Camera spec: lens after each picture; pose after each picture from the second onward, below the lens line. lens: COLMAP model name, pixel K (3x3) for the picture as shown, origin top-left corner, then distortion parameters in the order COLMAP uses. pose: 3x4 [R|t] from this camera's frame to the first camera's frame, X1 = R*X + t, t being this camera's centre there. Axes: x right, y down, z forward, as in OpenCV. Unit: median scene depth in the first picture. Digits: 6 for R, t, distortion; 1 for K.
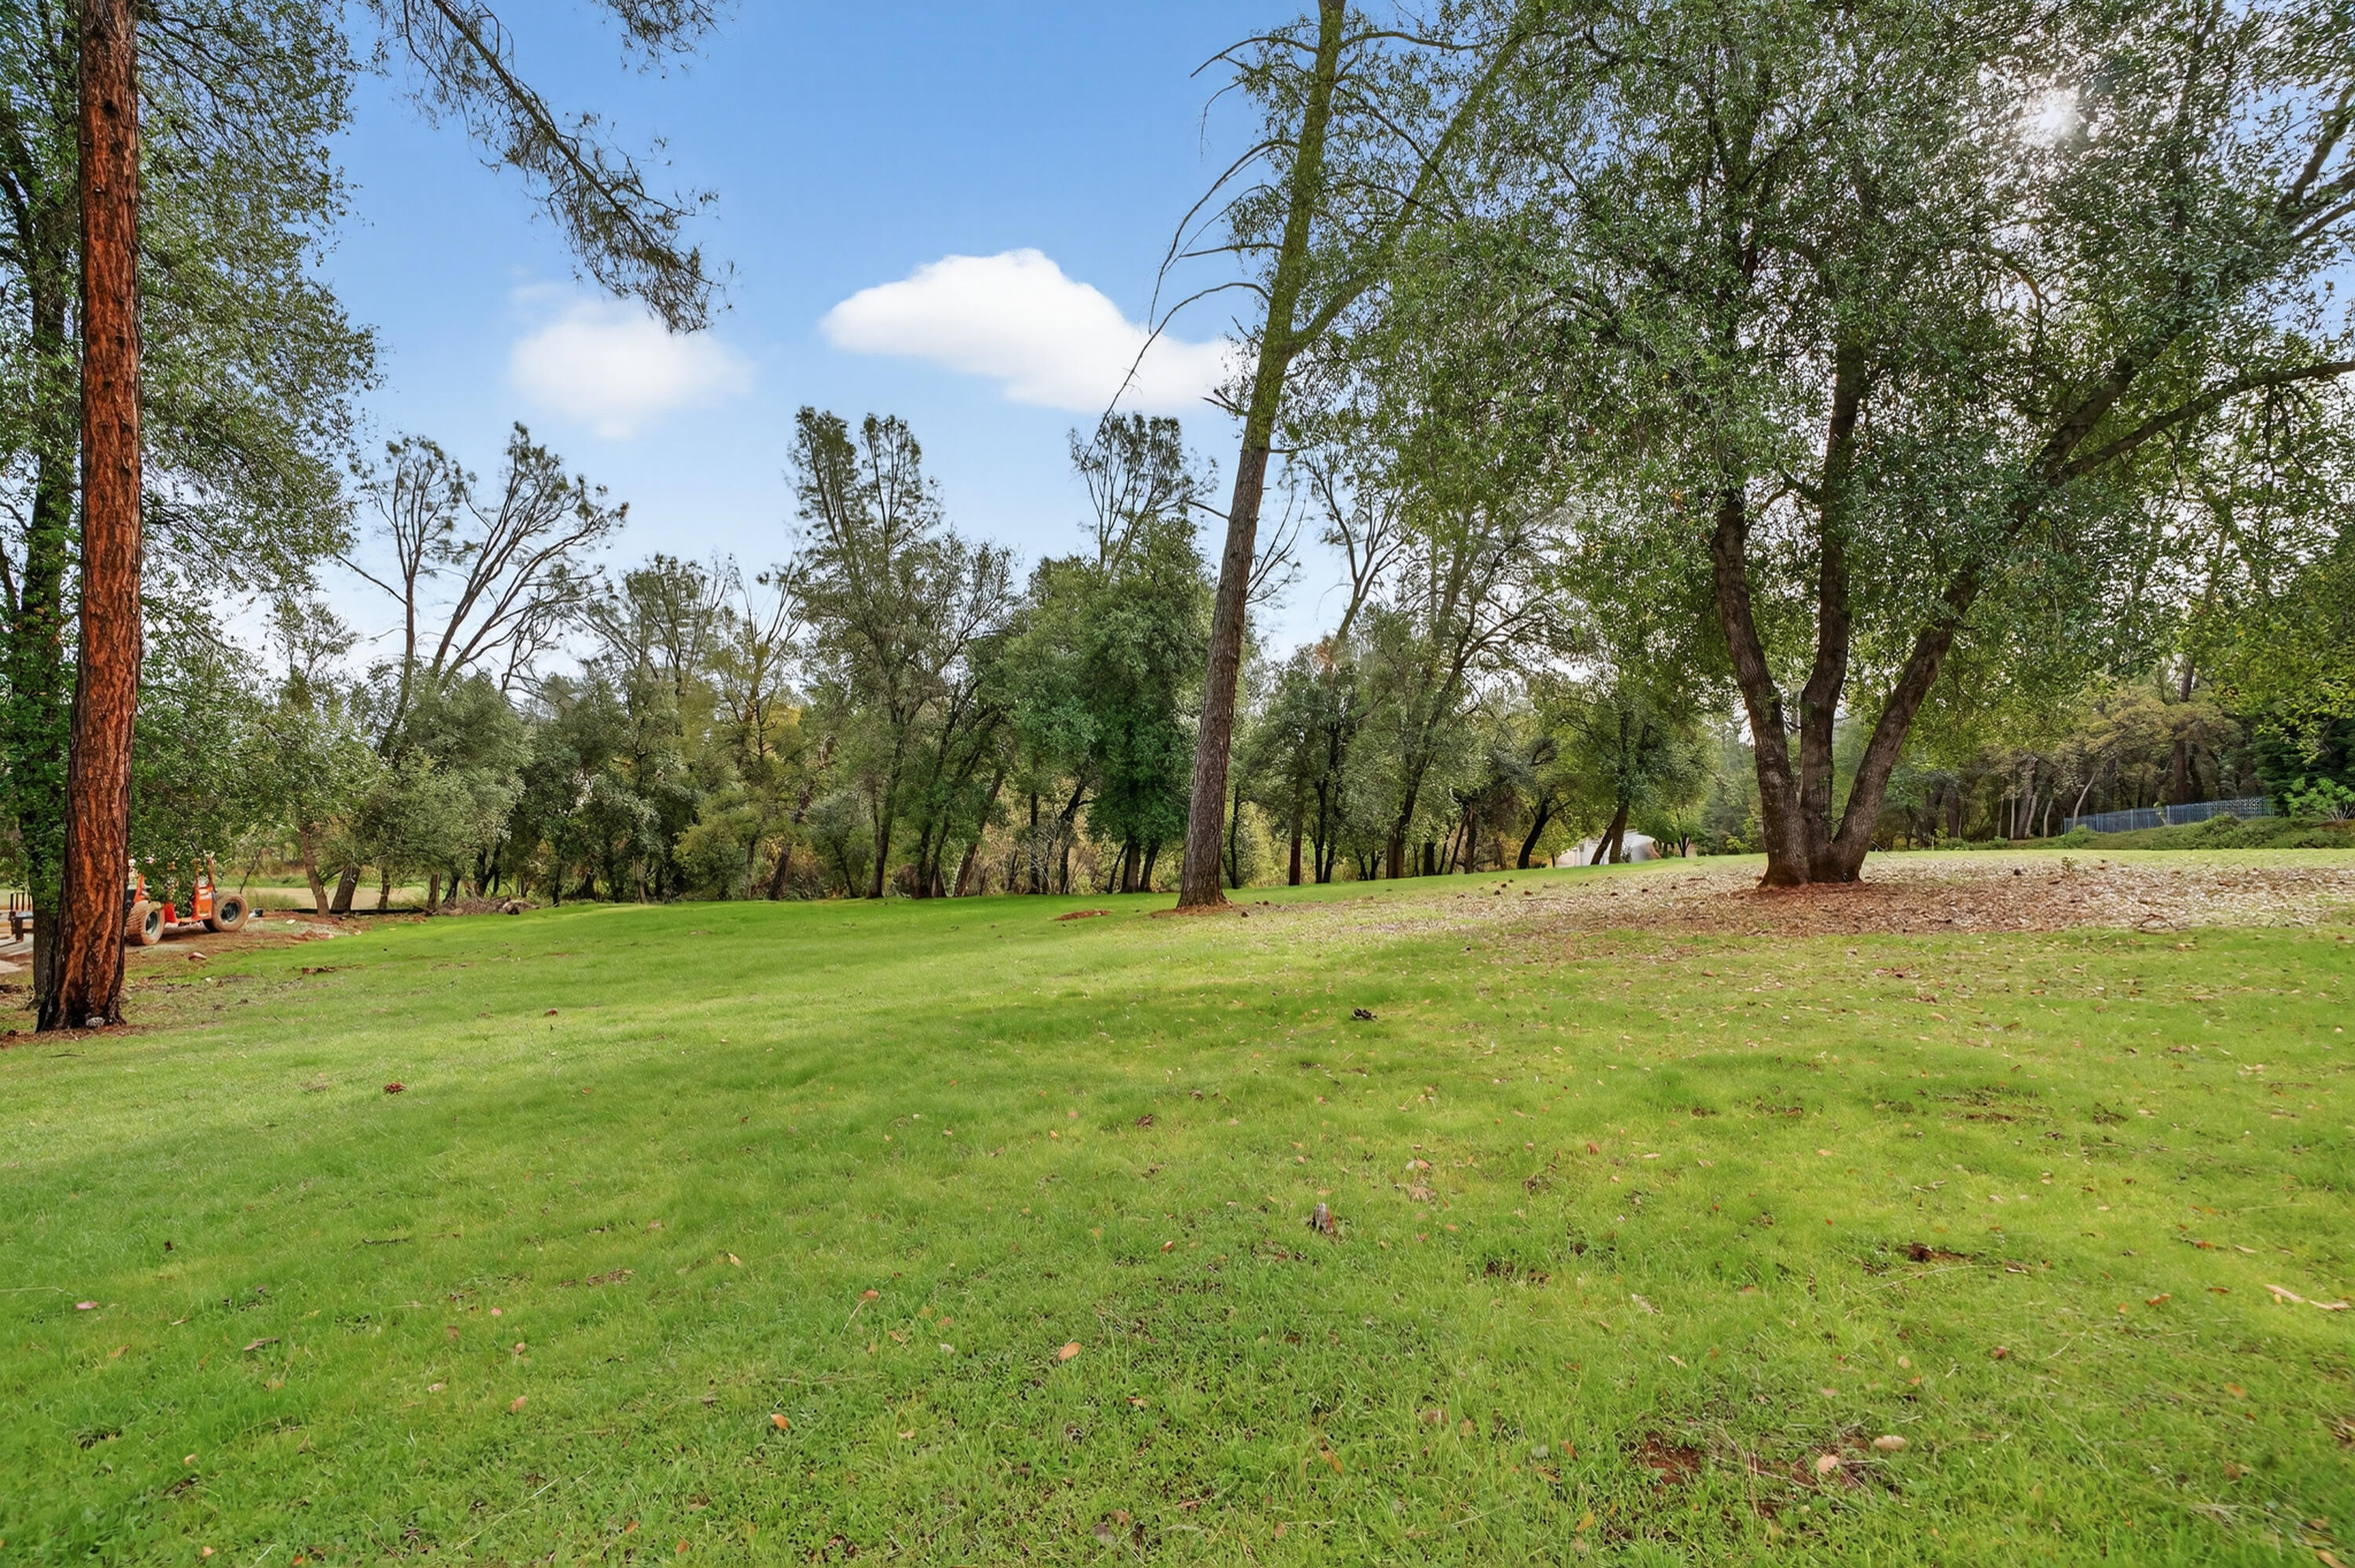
lens RADIAL K [[1057.1, 0, 1177.5], [0, 1057.1, 784.0], [0, 0, 1]] dist [0.002096, -0.000279]
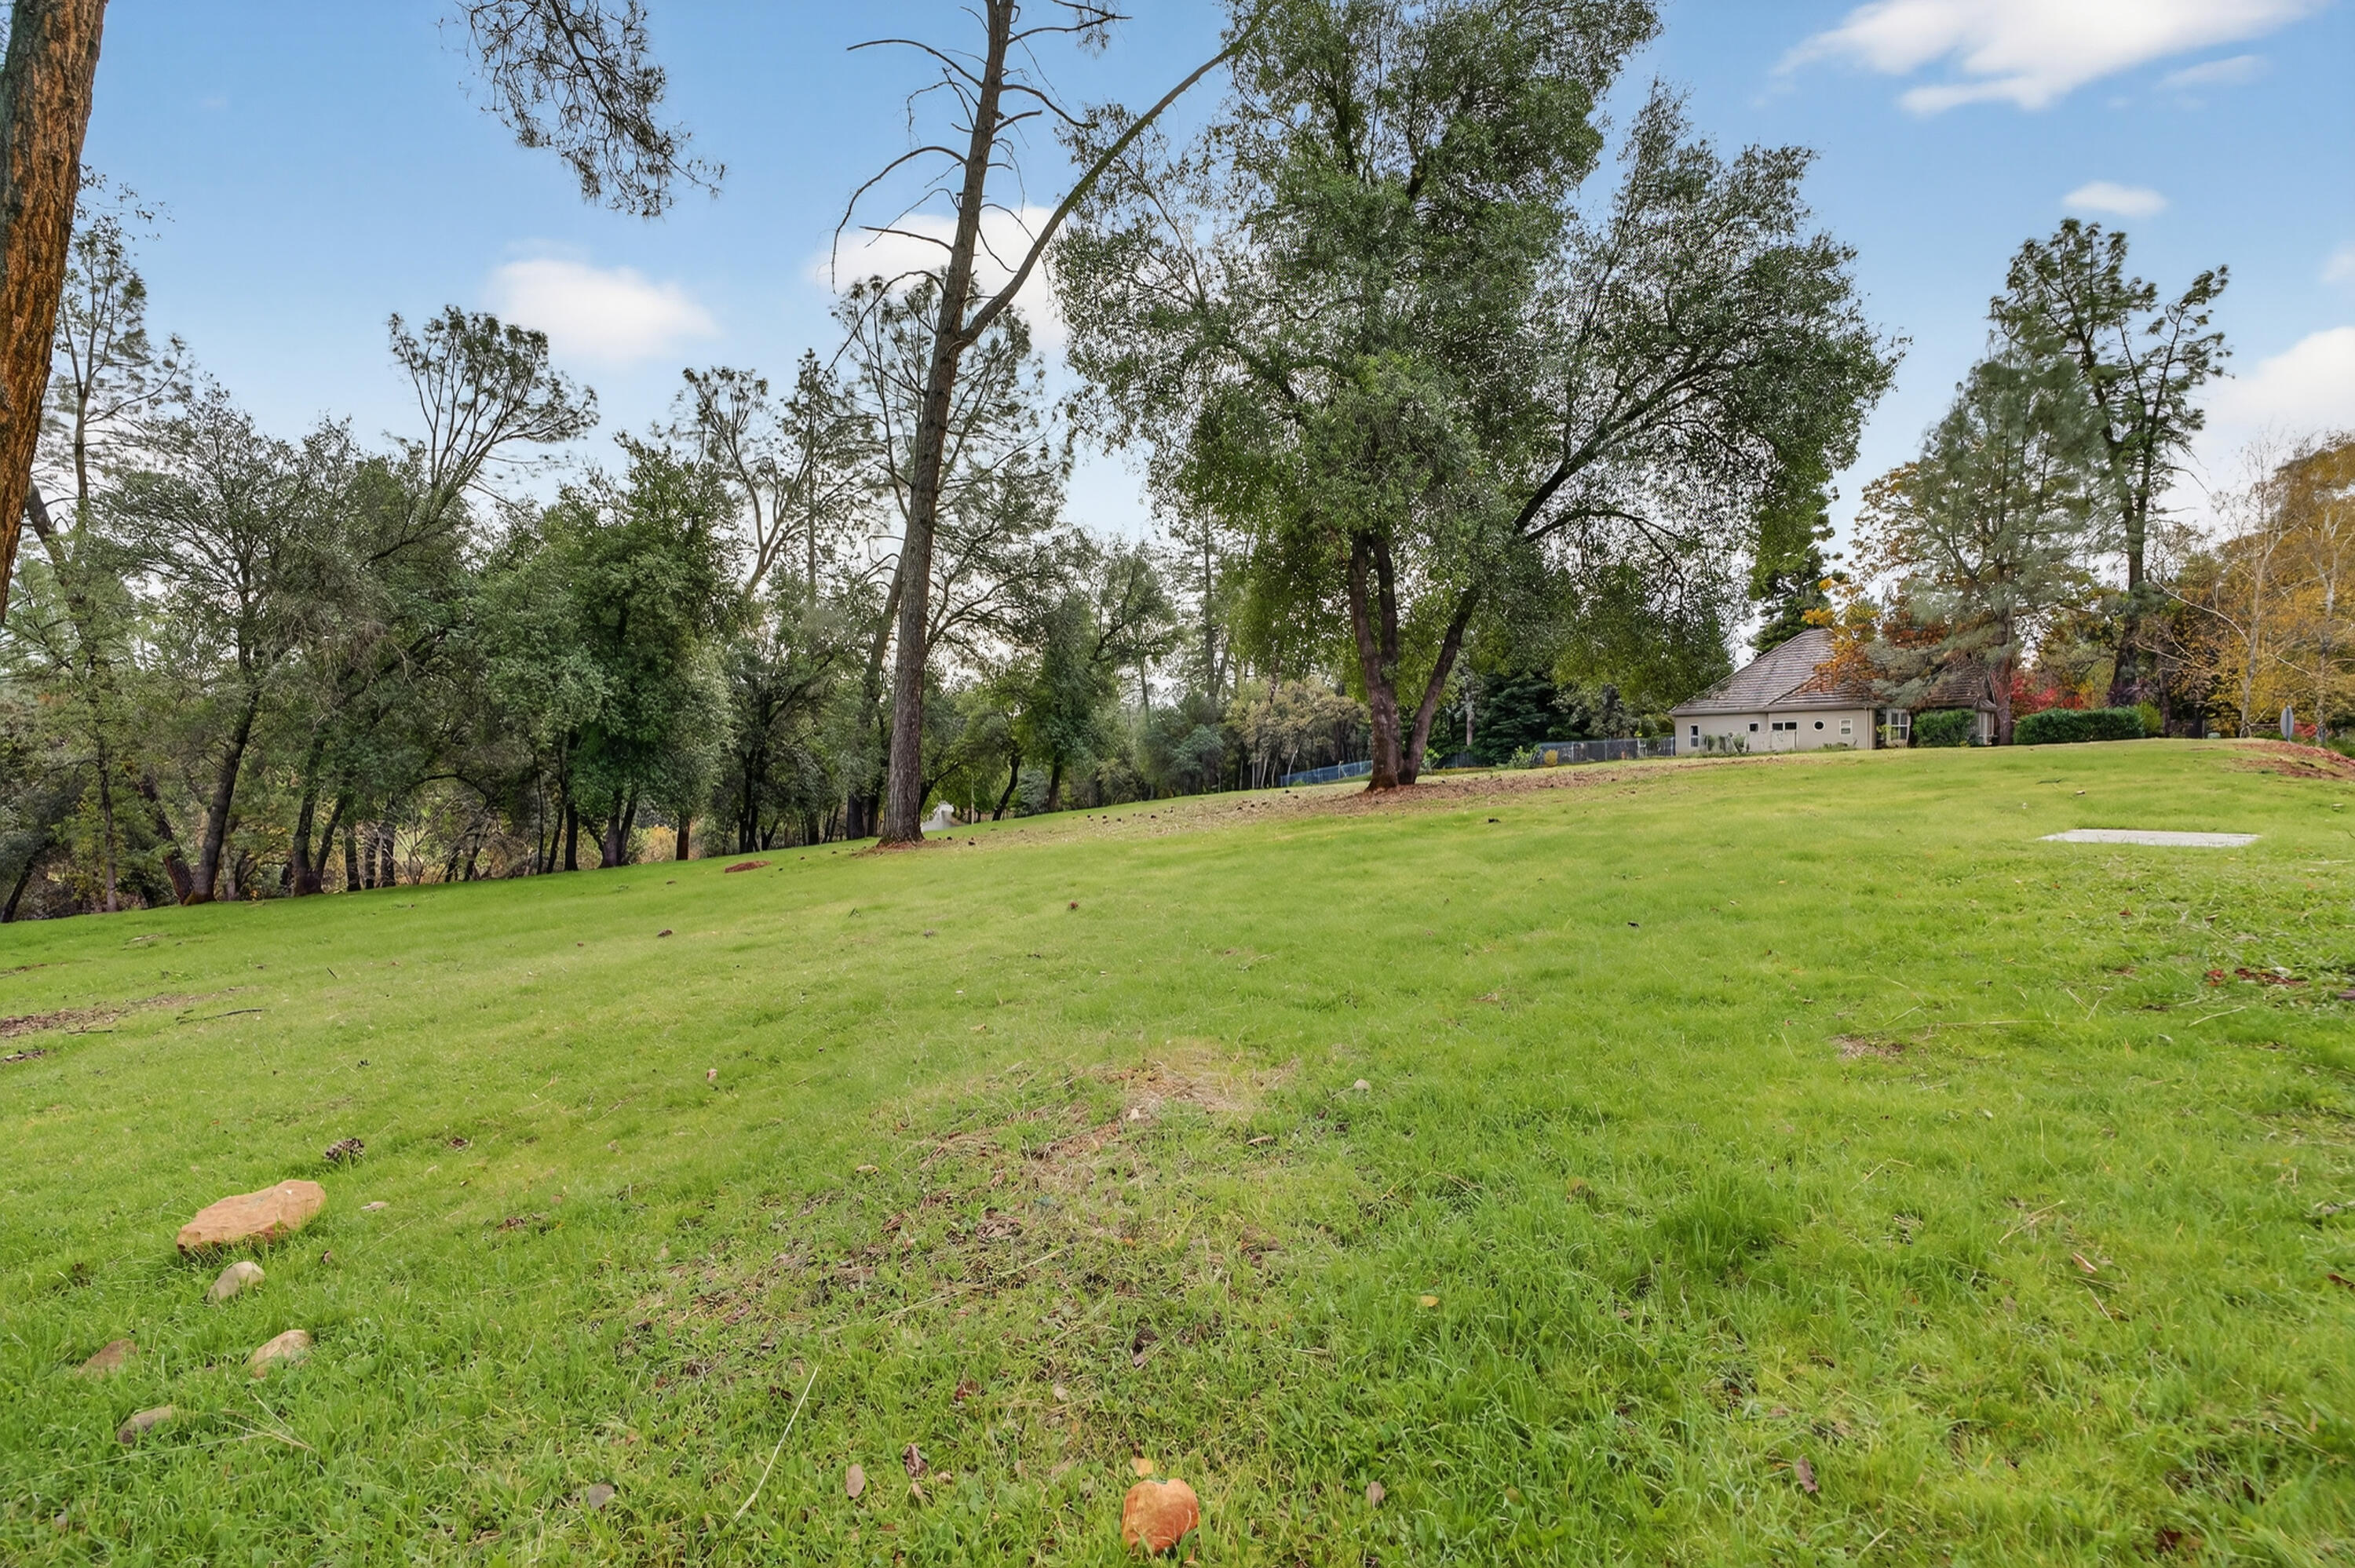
lens RADIAL K [[1057.1, 0, 1177.5], [0, 1057.1, 784.0], [0, 0, 1]] dist [0.002096, -0.000279]
pose [[0.780094, -0.023437, 0.625223, -0.154797], [0.012565, 0.999683, 0.021797, 0.011778], [-0.625536, -0.009148, 0.780142, -0.003778]]
